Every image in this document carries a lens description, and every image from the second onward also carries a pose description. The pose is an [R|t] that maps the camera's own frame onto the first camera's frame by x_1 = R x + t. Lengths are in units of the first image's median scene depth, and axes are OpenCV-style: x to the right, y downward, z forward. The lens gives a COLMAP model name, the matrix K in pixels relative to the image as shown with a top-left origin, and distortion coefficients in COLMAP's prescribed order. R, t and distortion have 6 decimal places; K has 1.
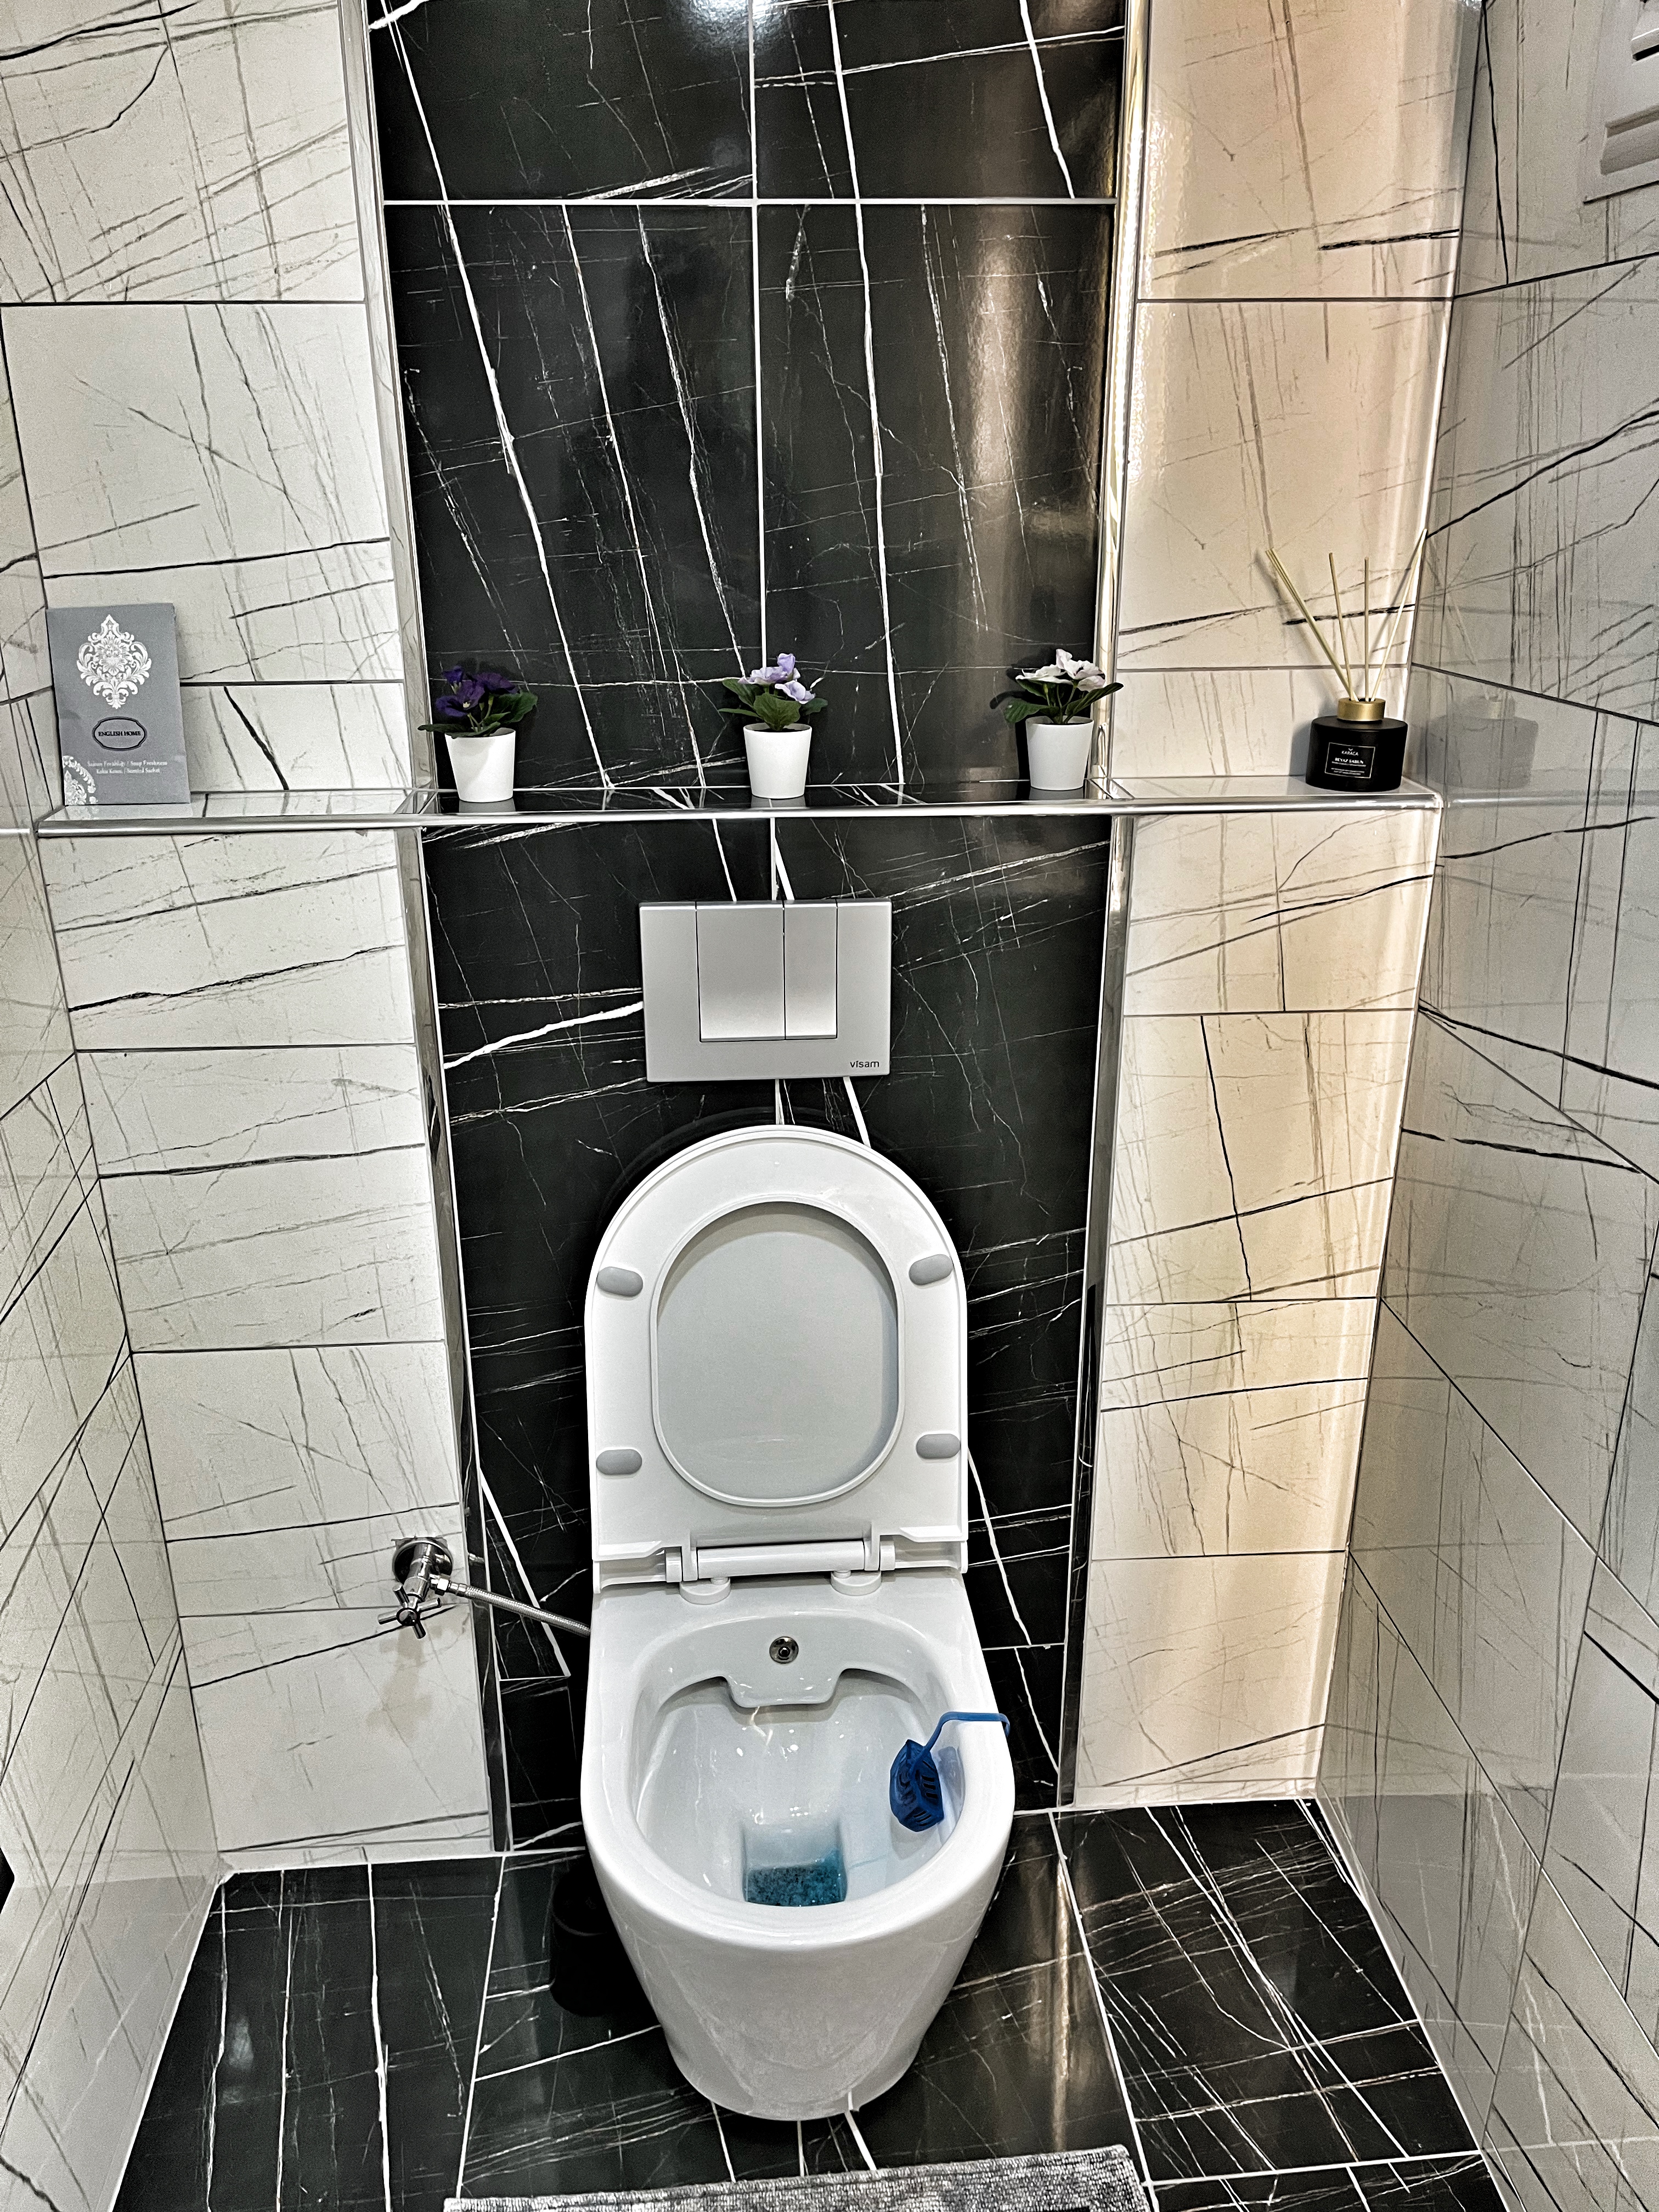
lens RADIAL K [[1666.2, 0, 823.8], [0, 1666.2, 1124.7], [0, 0, 1]] dist [0.081902, -0.110437]
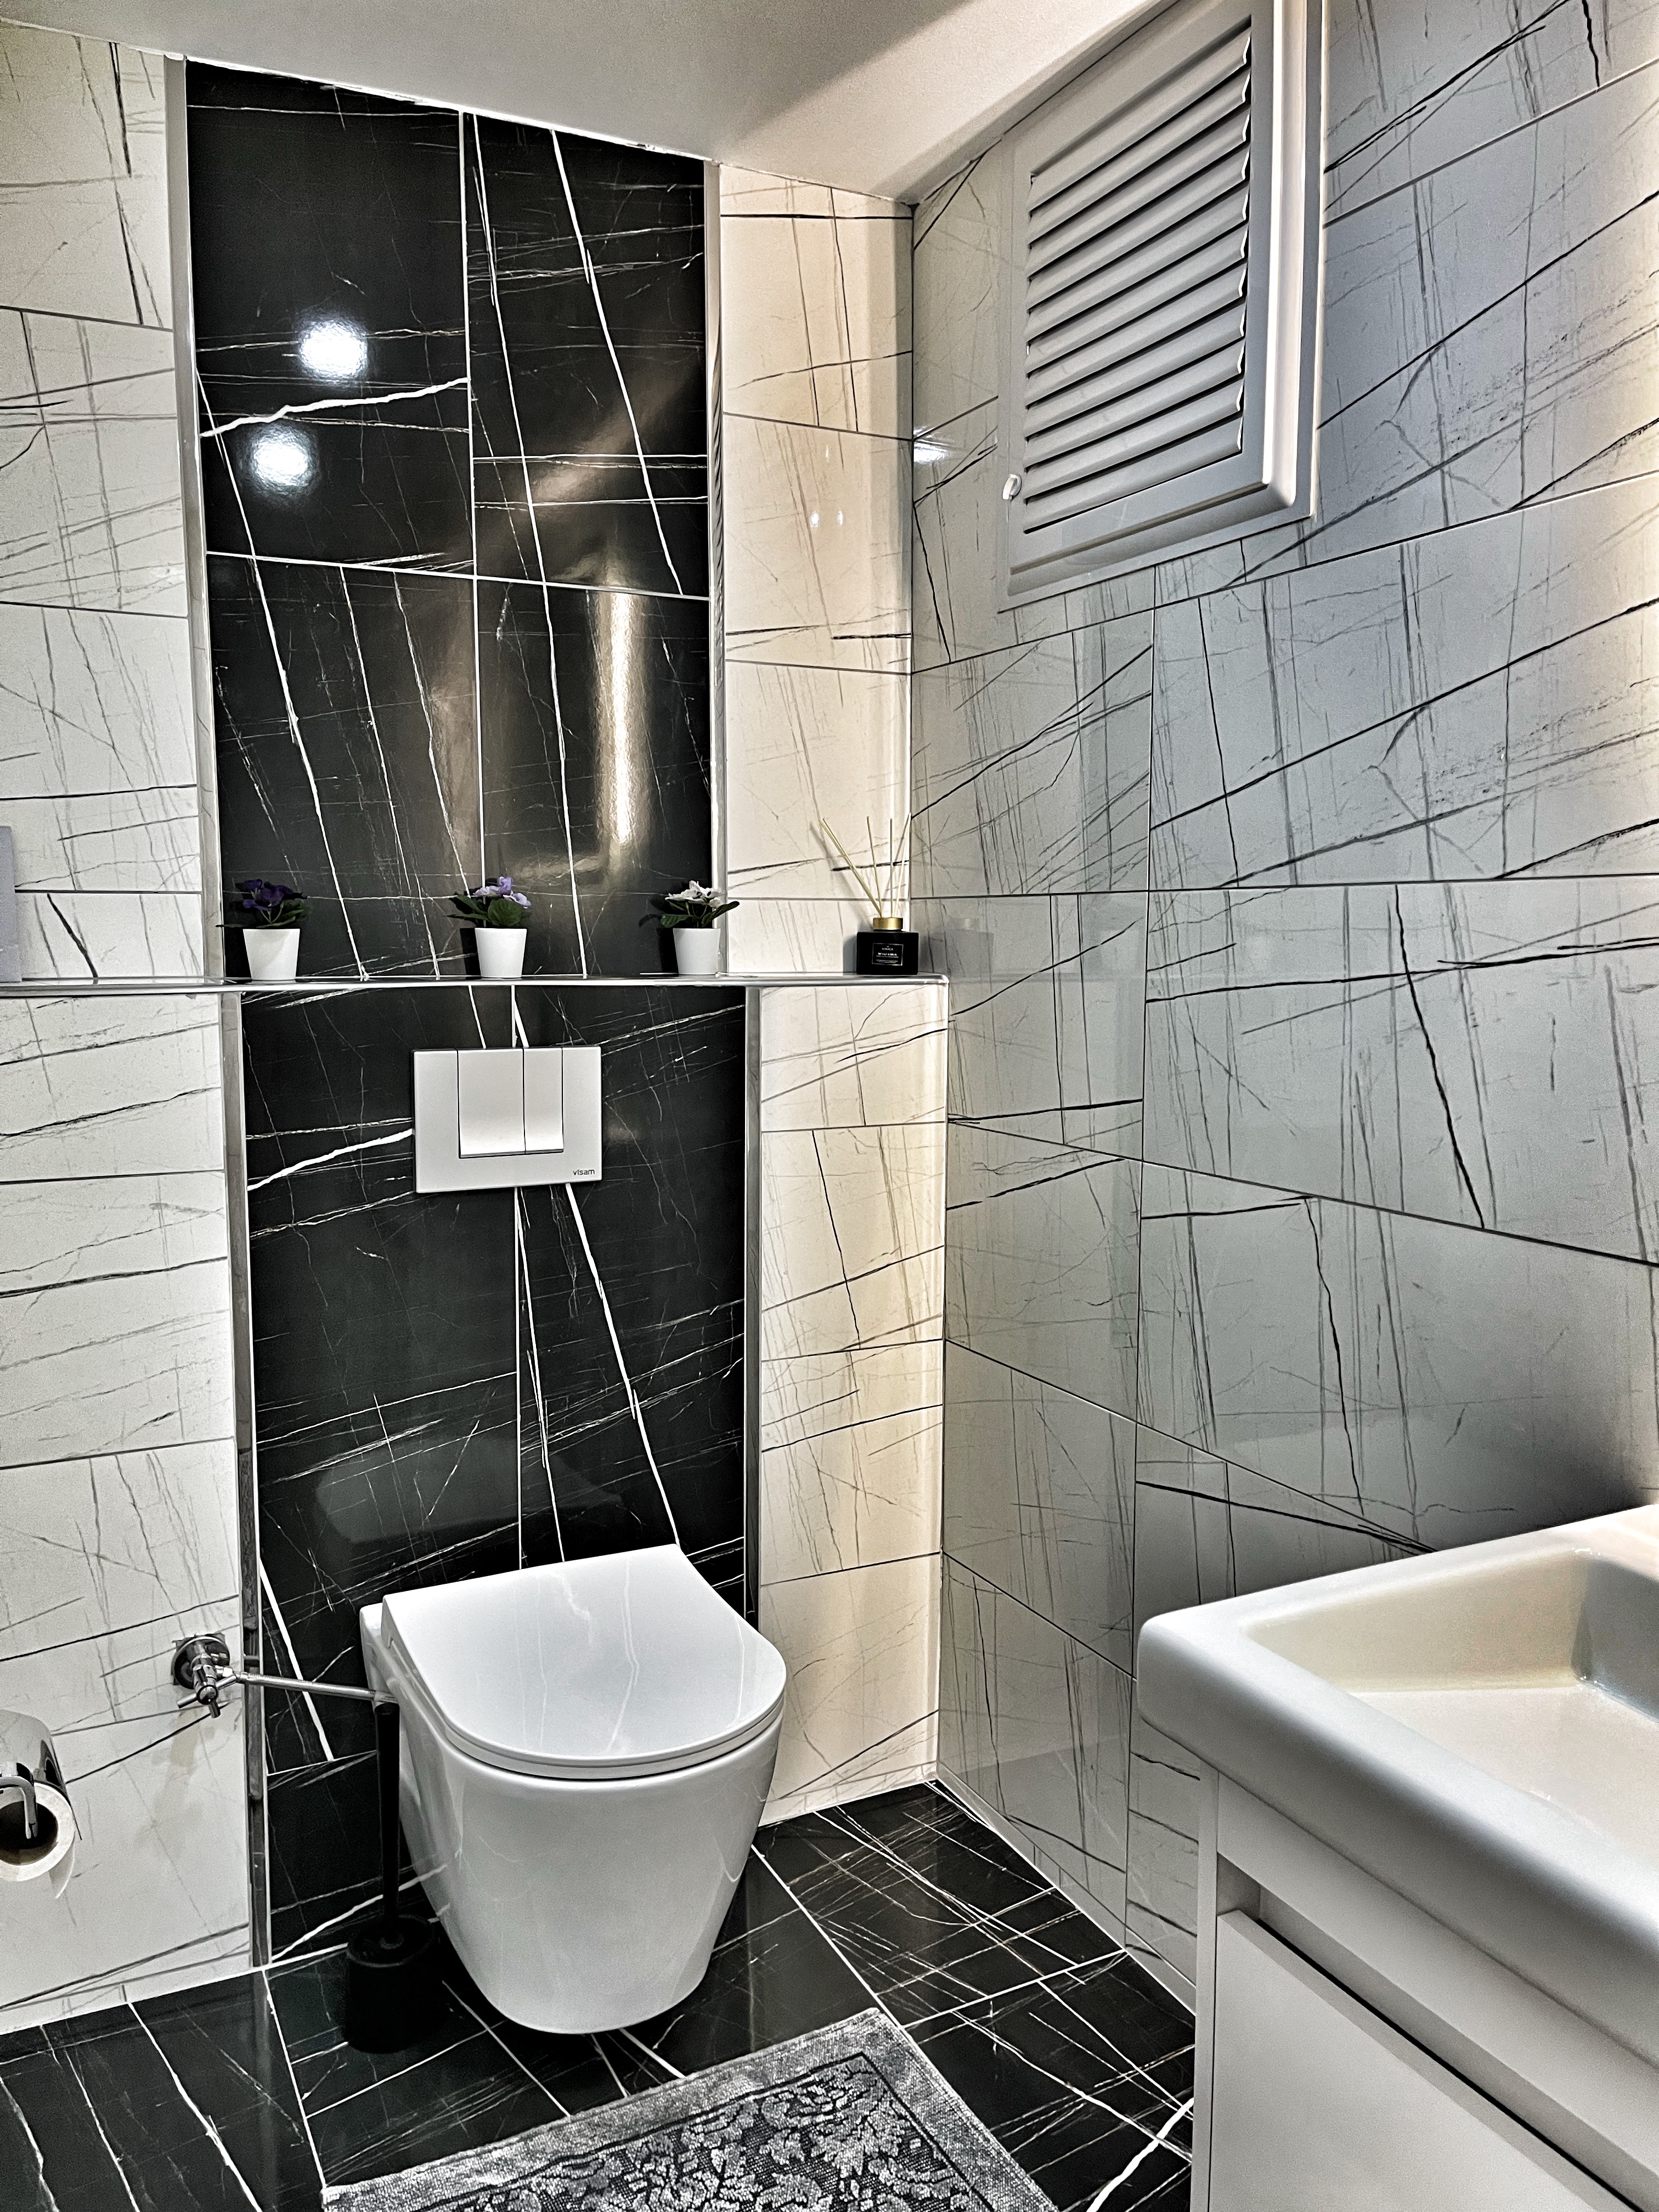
lens RADIAL K [[1666.2, 0, 830.9], [0, 1666.2, 1115.9], [0, 0, 1]] dist [0.081902, -0.110437]
pose [[0.923387, -0.036412, 0.382140, -0.301430], [0.130528, 0.965956, -0.223362, 0.243879], [-0.360998, 0.256130, 0.896704, -0.266706]]
